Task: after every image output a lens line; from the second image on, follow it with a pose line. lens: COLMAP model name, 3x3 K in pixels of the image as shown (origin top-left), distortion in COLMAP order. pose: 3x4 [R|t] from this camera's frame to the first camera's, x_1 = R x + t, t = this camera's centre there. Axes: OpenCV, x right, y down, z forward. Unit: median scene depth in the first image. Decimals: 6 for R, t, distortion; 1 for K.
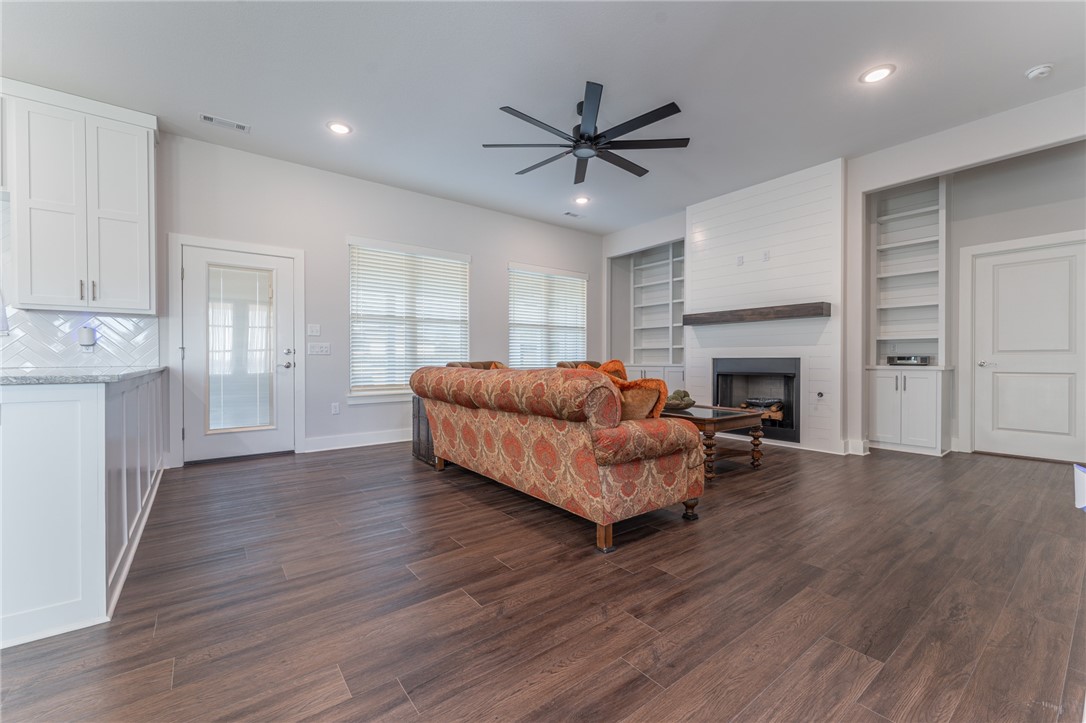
lens RADIAL K [[443.9, 0, 543.0], [0, 443.9, 361.5], [0, 0, 1]] dist [-0.001861, -0.000245]
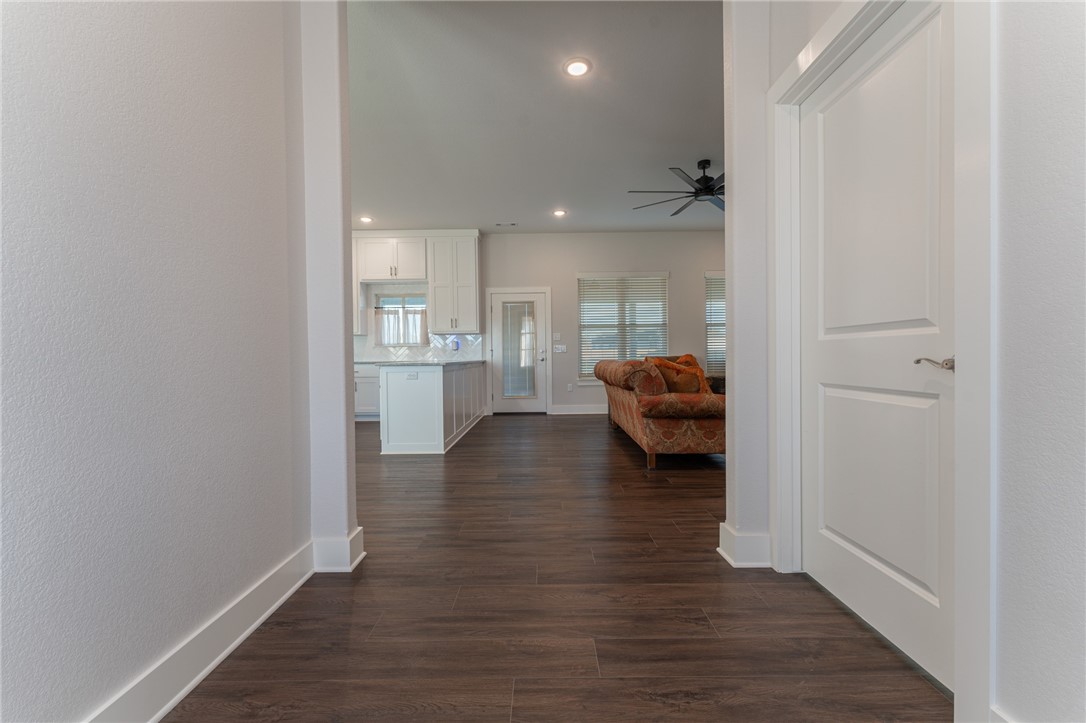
lens RADIAL K [[443.9, 0, 543.0], [0, 443.9, 361.5], [0, 0, 1]] dist [-0.001861, -0.000245]
pose [[0.788950, -0.001660, -0.614456, 0.512408], [0.008838, 0.999924, 0.008646, 0.002470], [0.614394, -0.012252, 0.788904, -0.337078]]
